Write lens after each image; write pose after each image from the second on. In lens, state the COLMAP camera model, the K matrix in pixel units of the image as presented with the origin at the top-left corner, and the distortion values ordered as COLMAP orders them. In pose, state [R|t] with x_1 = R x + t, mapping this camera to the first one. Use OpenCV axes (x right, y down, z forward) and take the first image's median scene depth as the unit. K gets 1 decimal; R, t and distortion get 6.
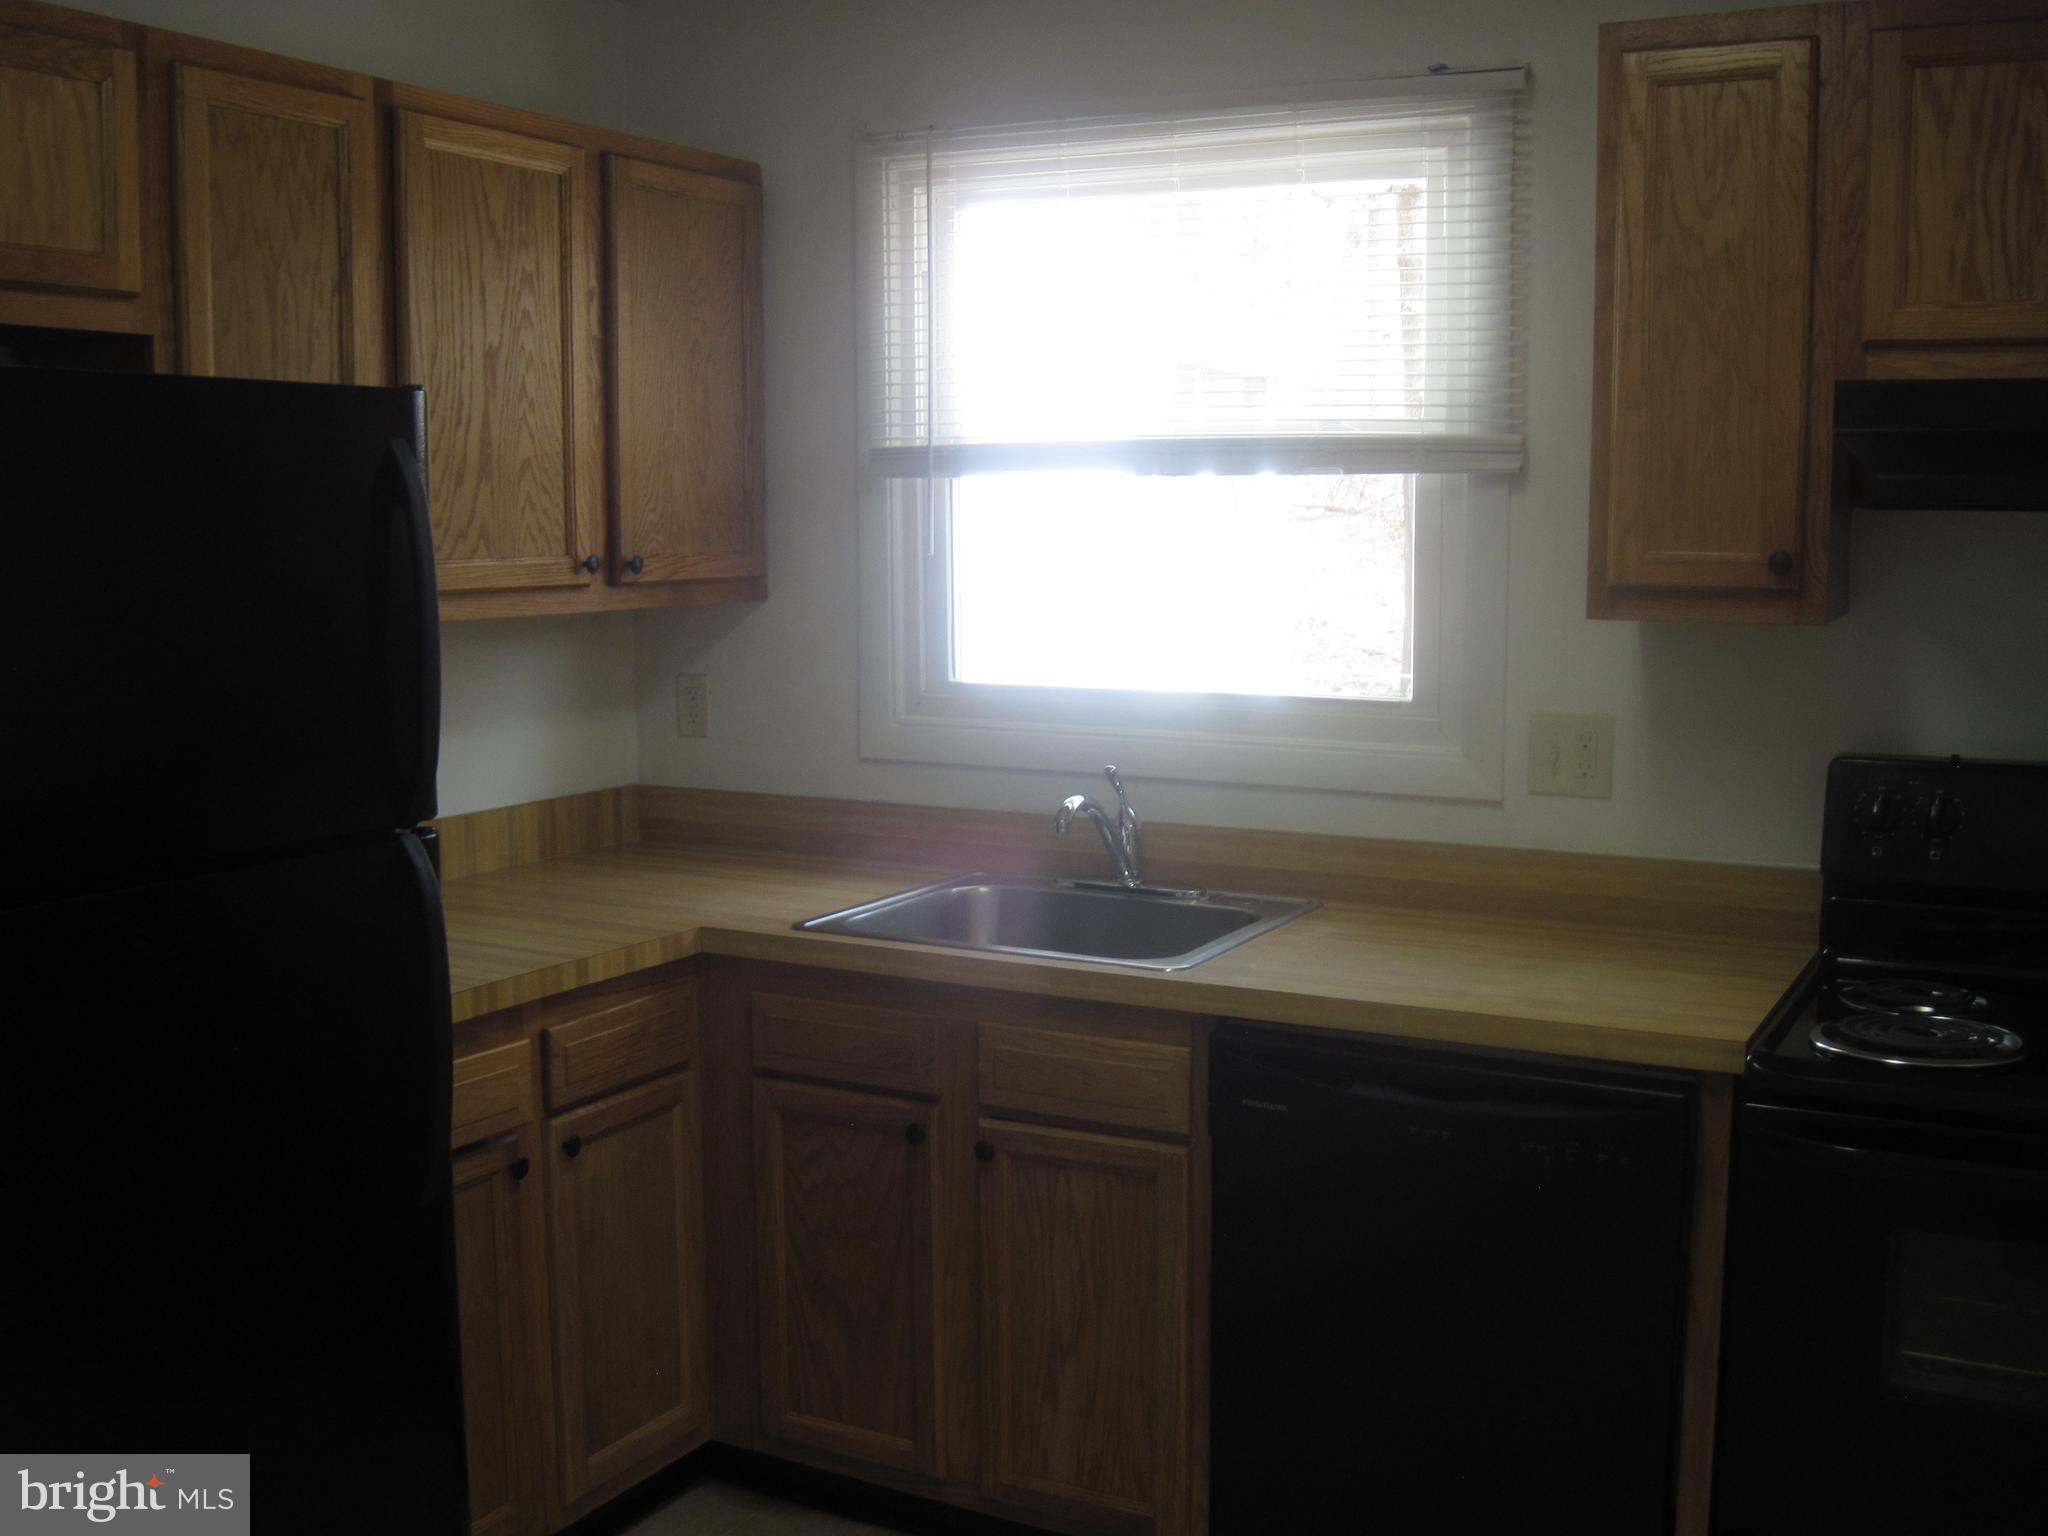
lens RADIAL K [[2104.9, 0, 1026.6], [0, 2104.9, 788.0], [0, 0, 1]] dist [-0.134127, 0.035604]
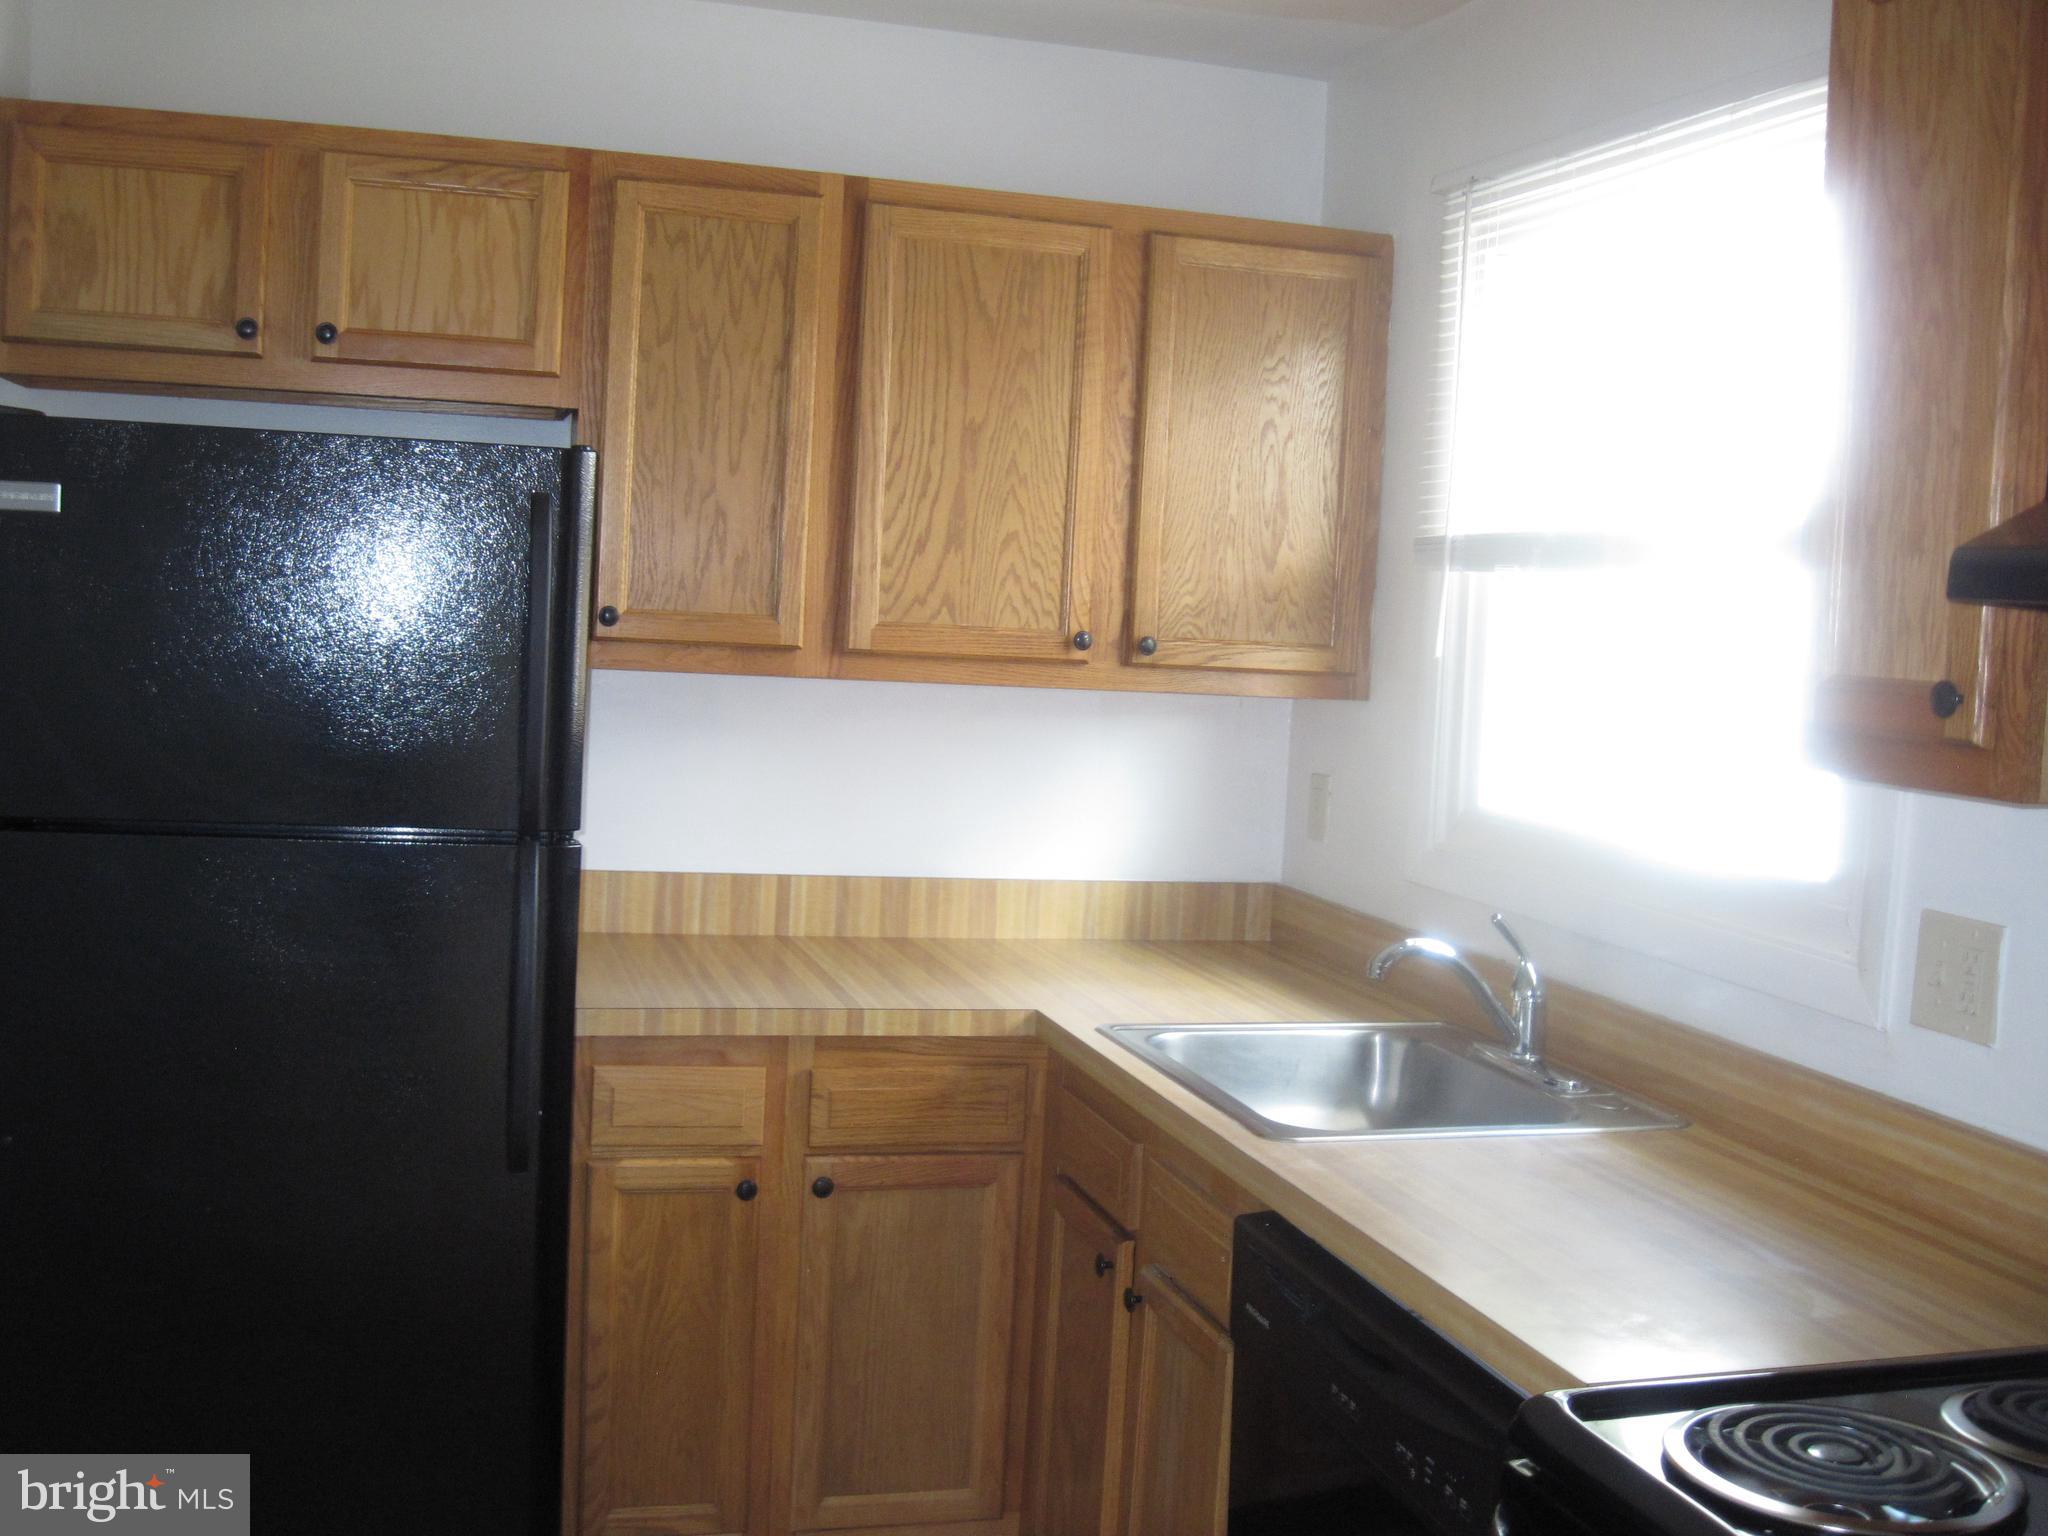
lens RADIAL K [[2122.1, 0, 1024.0], [0, 2122.1, 768.0], [0, 0, 1]] dist [-0.150795, 0.070462]
pose [[0.697973, 0.093205, -0.710033, 0.532583], [-0.146261, 0.989148, -0.013933, -0.030554], [0.701029, 0.113575, 0.704031, 0.293233]]
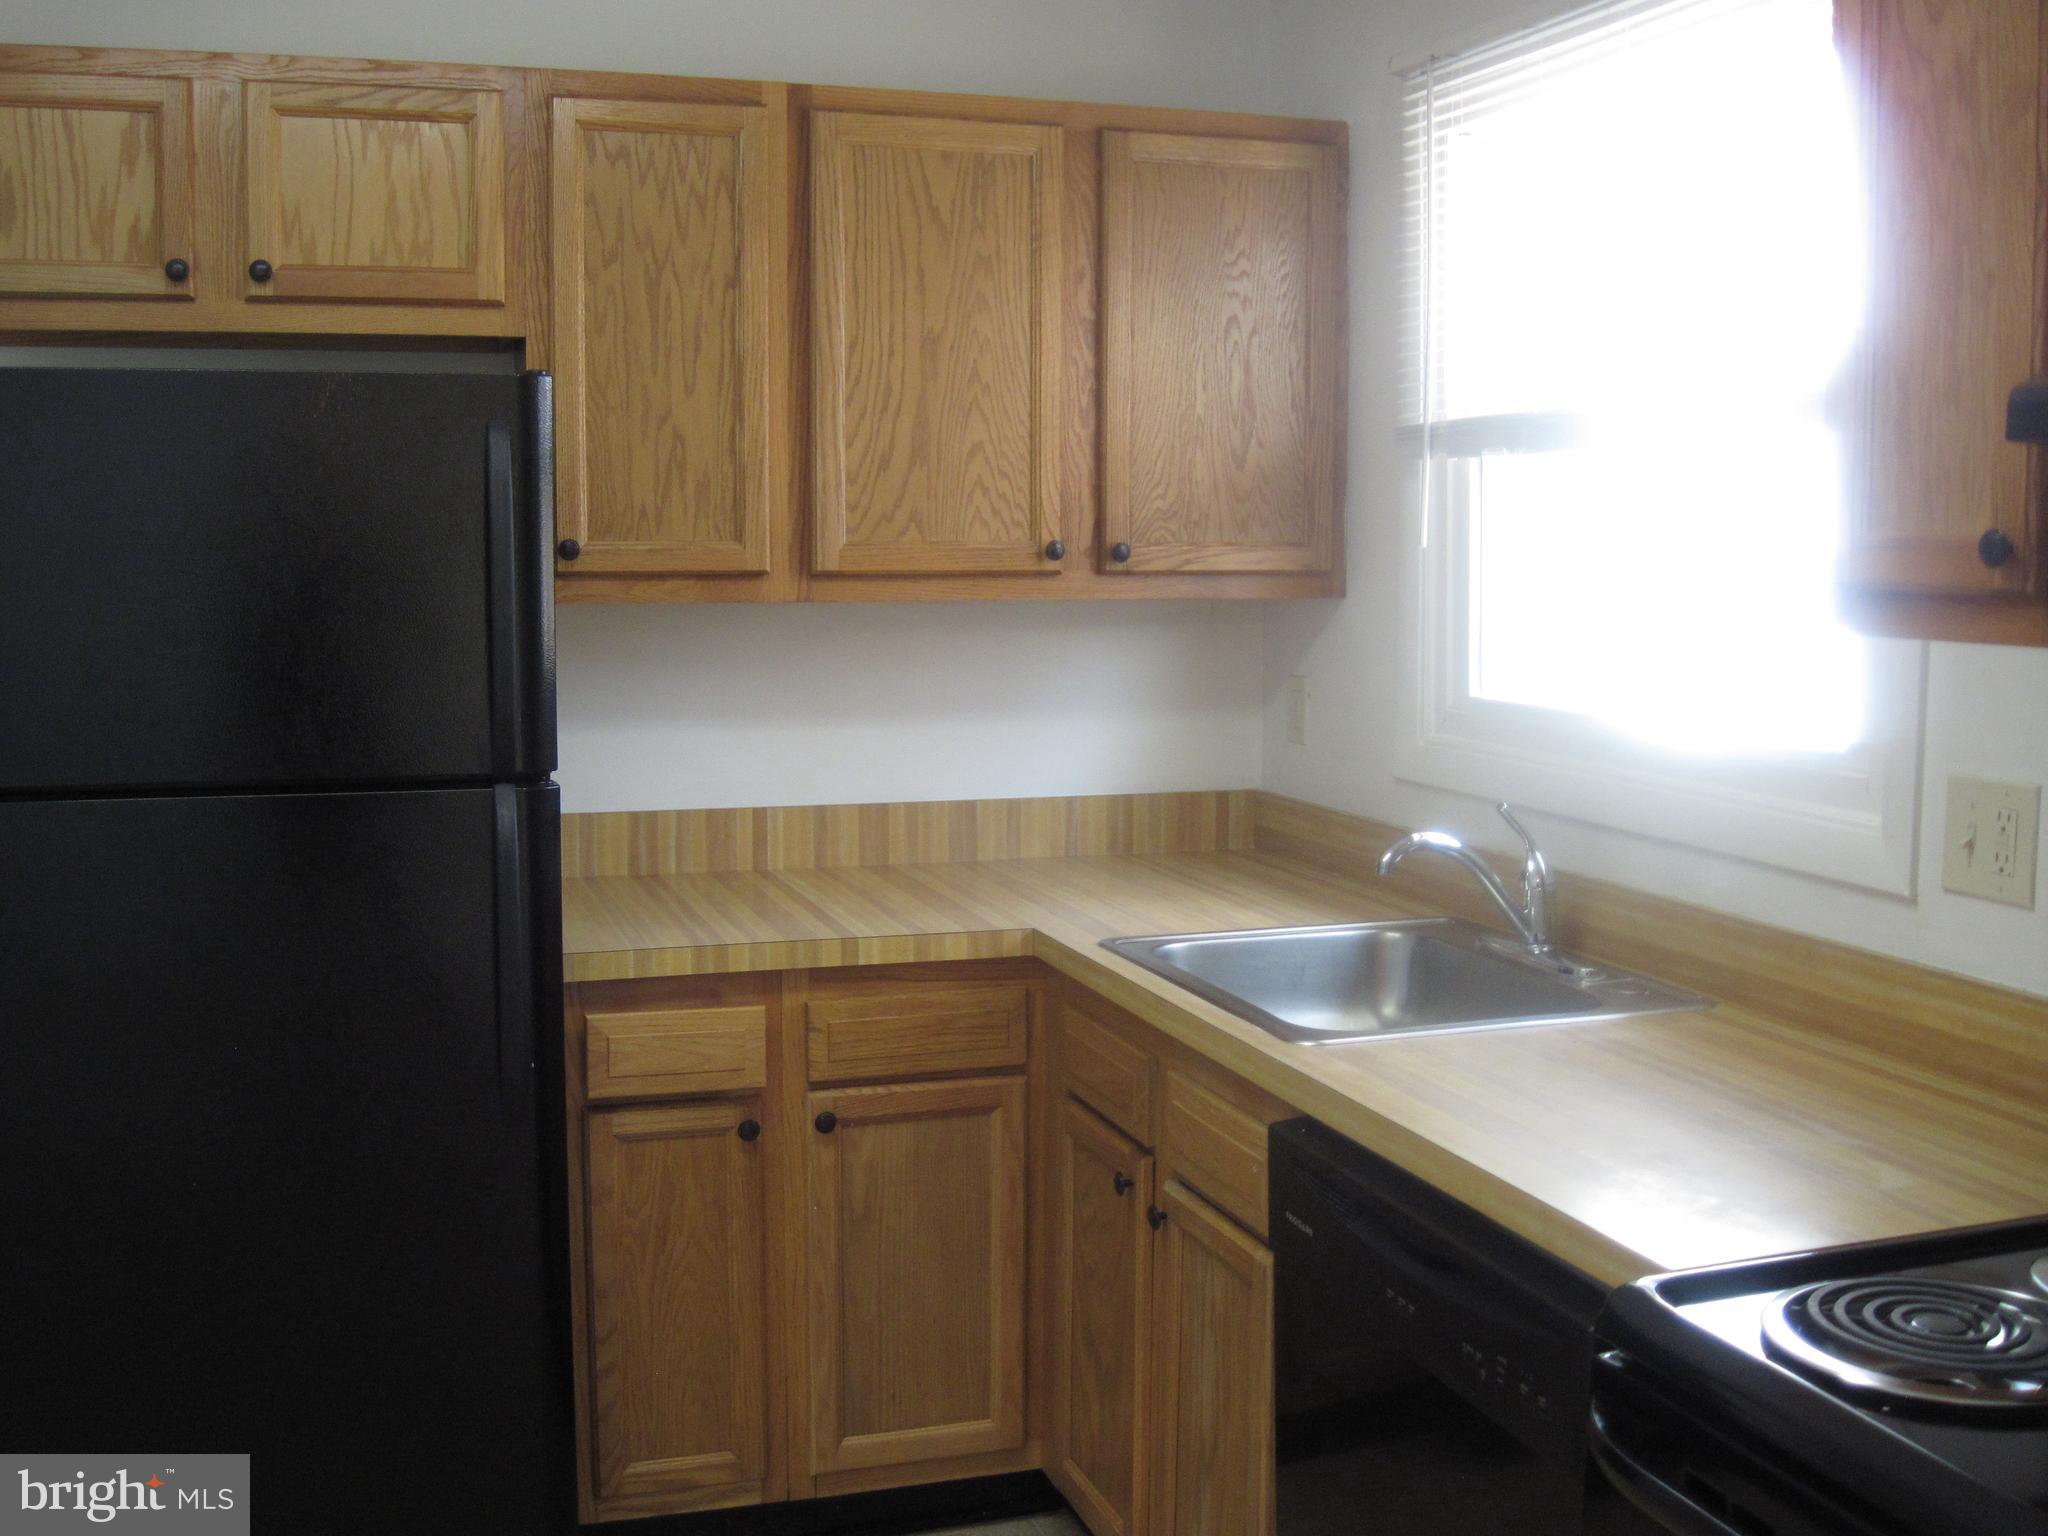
lens RADIAL K [[2122.1, 0, 1024.0], [0, 2122.1, 768.0], [0, 0, 1]] dist [-0.150795, 0.070462]
pose [[0.726276, 0.077142, -0.683061, 0.497619], [-0.092124, 0.995642, 0.014491, -0.020152], [0.681202, 0.052402, 0.730218, 0.292430]]
